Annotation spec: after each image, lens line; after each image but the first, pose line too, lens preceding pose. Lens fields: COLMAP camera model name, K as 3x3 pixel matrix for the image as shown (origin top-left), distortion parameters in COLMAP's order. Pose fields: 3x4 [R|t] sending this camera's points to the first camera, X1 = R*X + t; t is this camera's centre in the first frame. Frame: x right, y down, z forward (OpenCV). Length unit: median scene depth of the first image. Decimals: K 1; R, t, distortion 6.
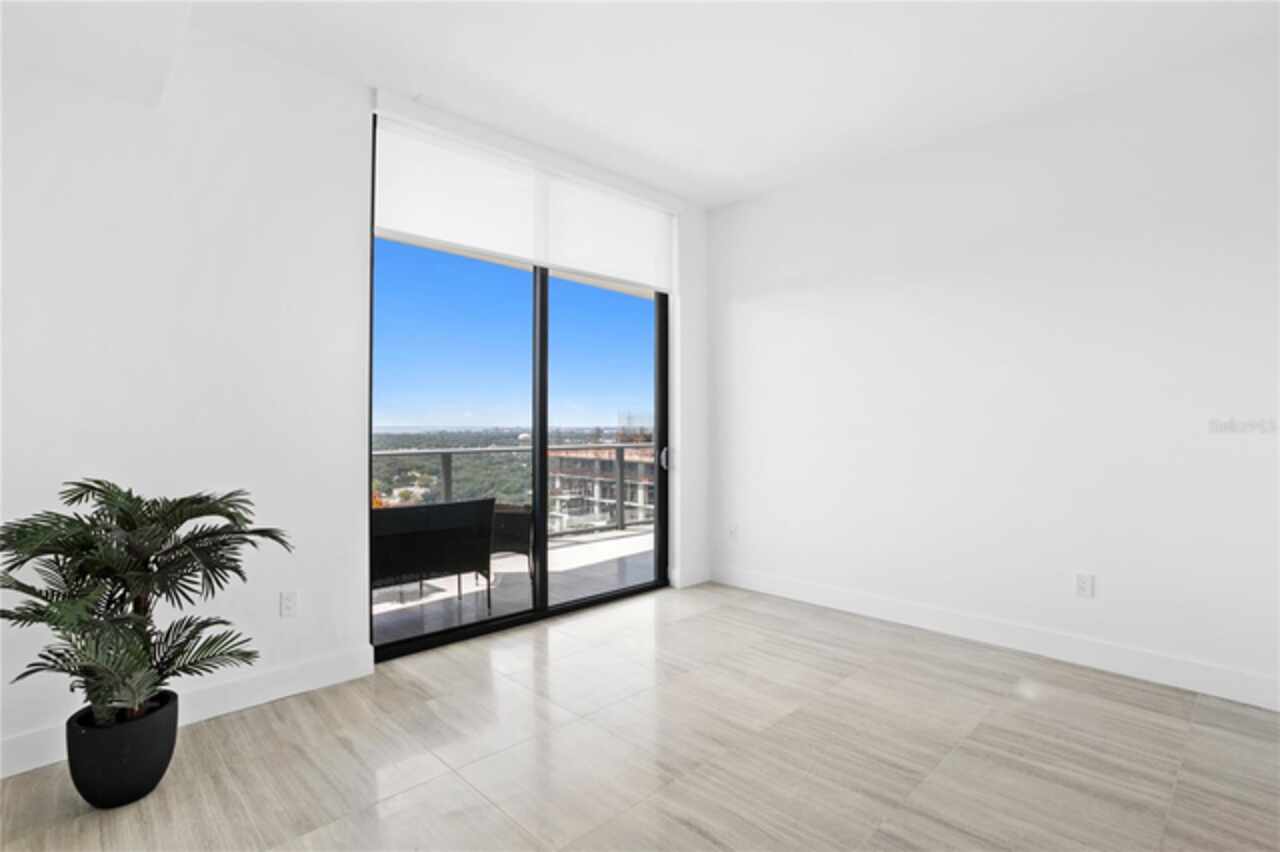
lens RADIAL K [[628.7, 0, 627.9], [0, 628.7, 428.8], [0, 0, 1]] dist [0.002949, 0.000883]
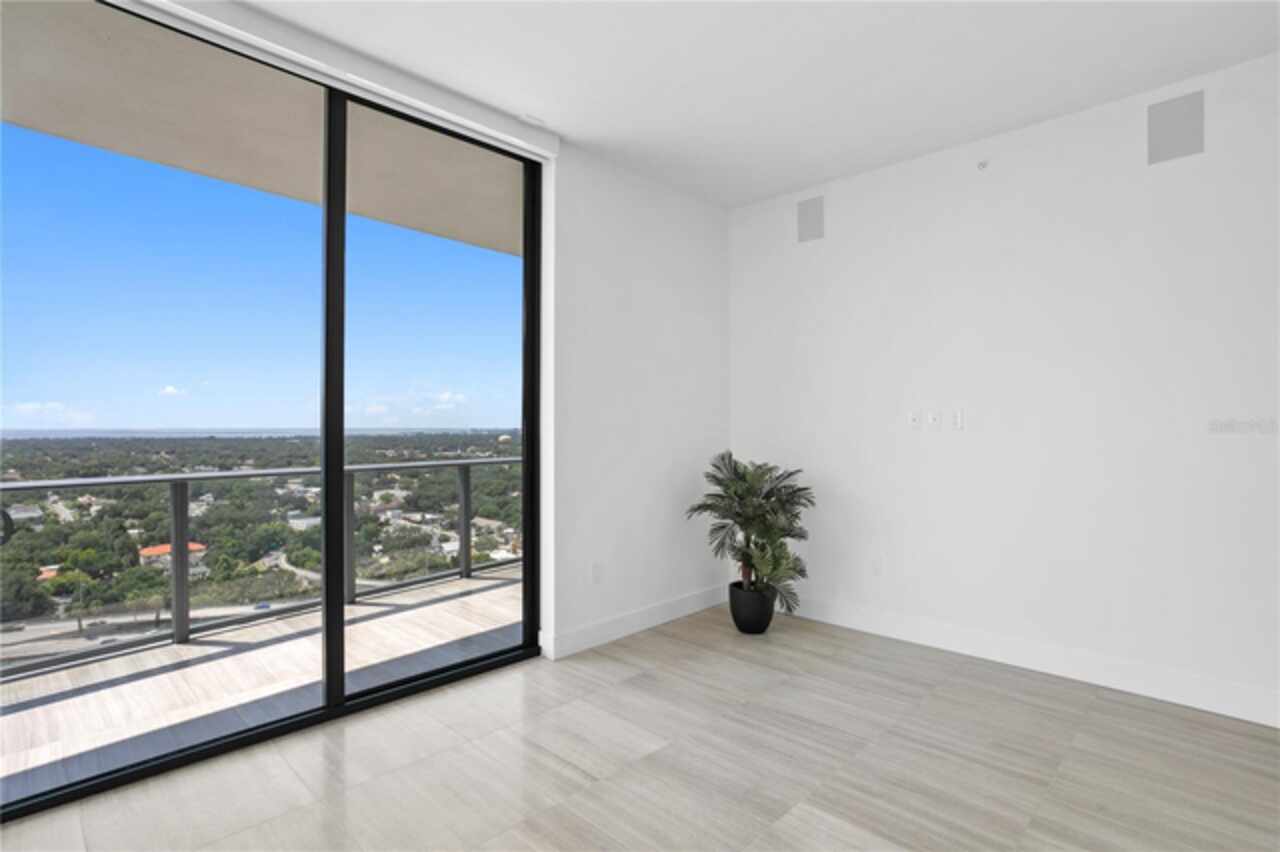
lens RADIAL K [[628.7, 0, 636.2], [0, 628.7, 419.6], [0, 0, 1]] dist [0.002949, 0.000883]
pose [[0.999511, -0.002359, 0.031182, 0.148071], [0.002851, 0.999872, -0.015750, -0.002697], [-0.031141, 0.015831, 0.999390, 0.278447]]
